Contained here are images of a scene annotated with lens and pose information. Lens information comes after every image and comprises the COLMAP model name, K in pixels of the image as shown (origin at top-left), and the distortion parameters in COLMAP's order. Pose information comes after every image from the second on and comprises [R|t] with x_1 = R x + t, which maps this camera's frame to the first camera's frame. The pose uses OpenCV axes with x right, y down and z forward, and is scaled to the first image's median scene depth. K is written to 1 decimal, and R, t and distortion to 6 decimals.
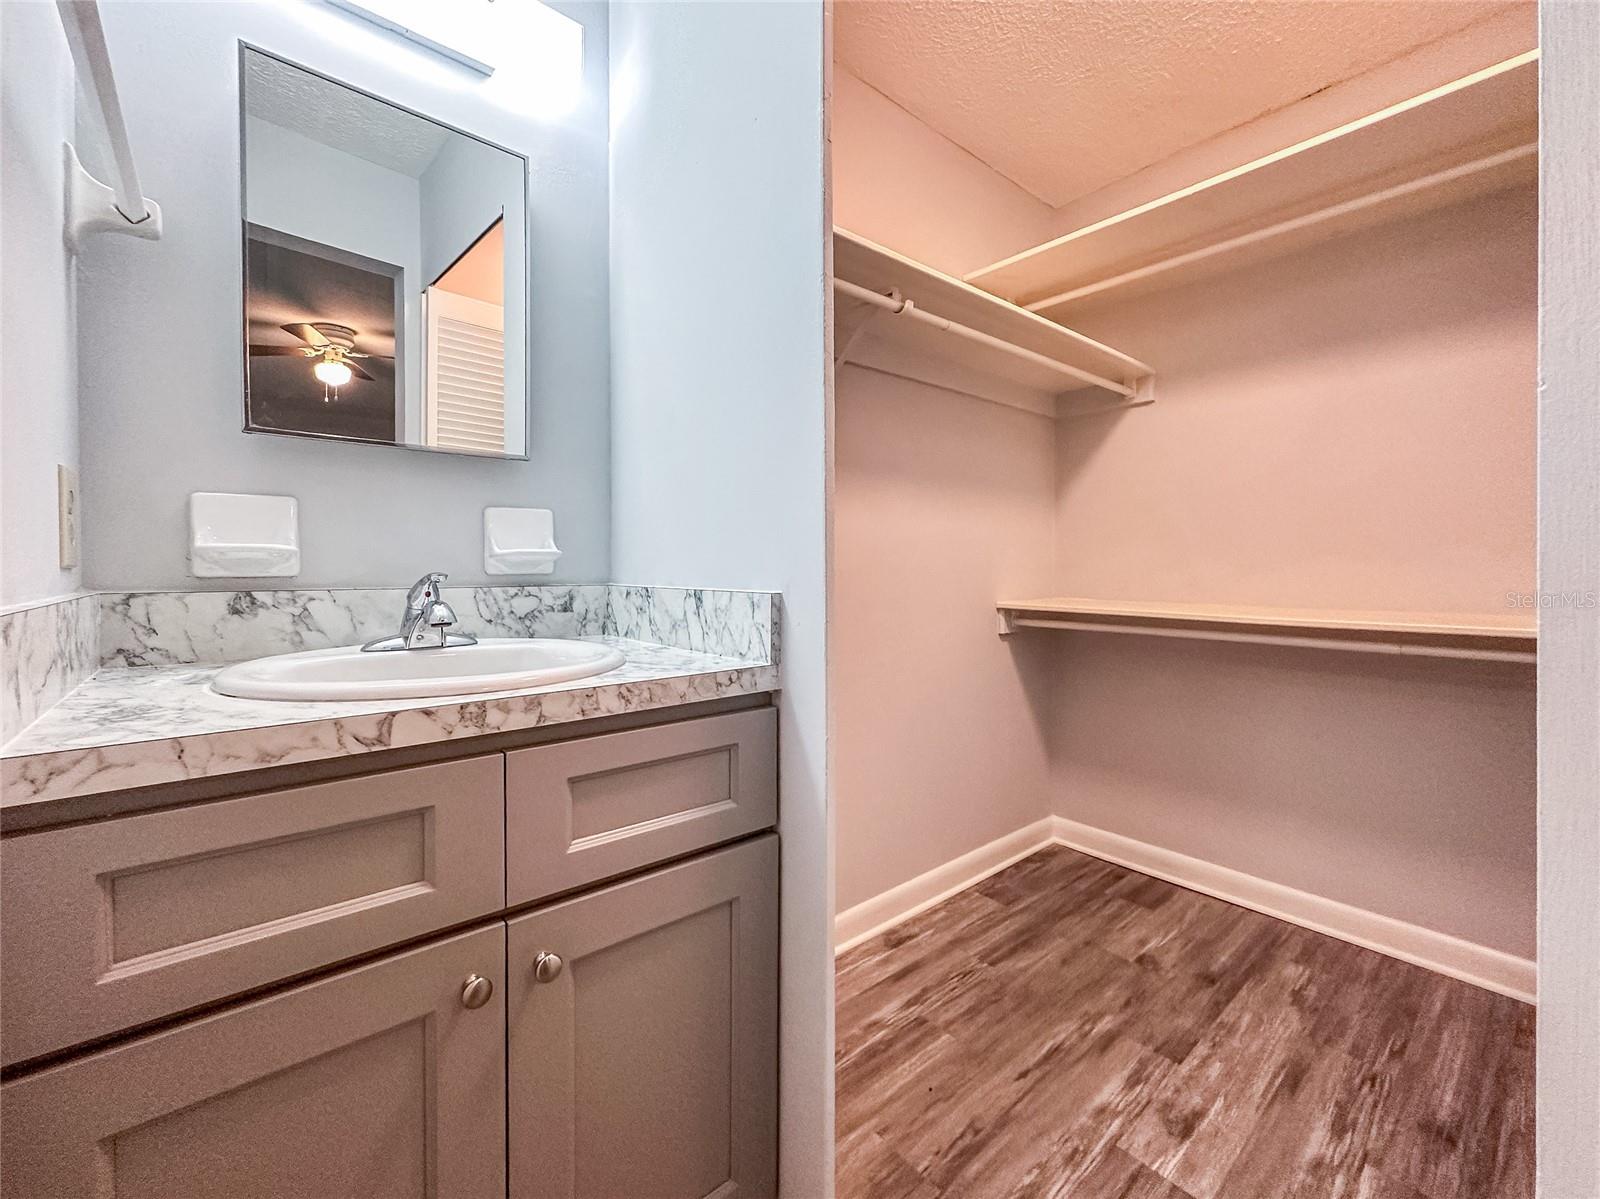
lens RADIAL K [[709.7, 0, 801.9], [0, 709.7, 601.3], [0, 0, 1]] dist [0.001282, -0.001486]
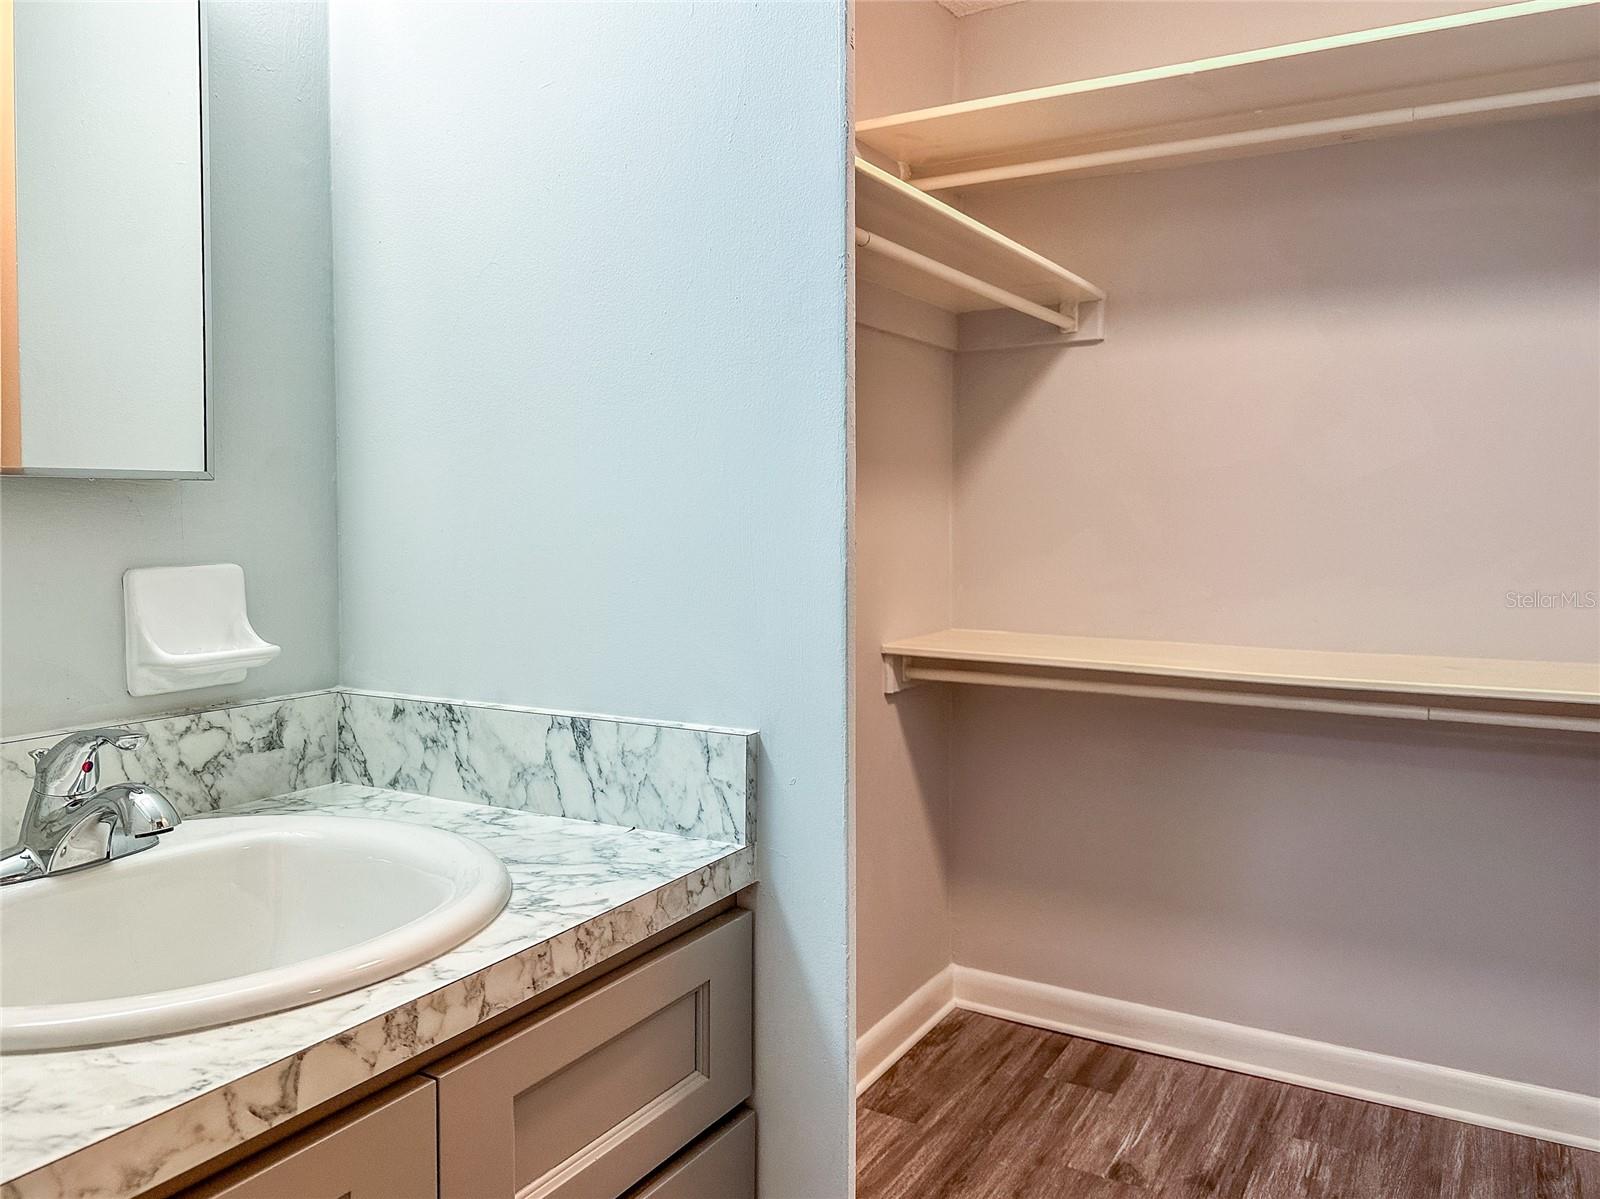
lens RADIAL K [[1285.3, 0, 804.1], [0, 1285.3, 585.7], [0, 0, 1]] dist [0.036067, -0.055239]
pose [[0.935587, -0.025450, 0.352178, -0.291701], [0.016297, 0.999449, 0.028932, -0.130270], [-0.352720, -0.021329, 0.935486, -0.063396]]
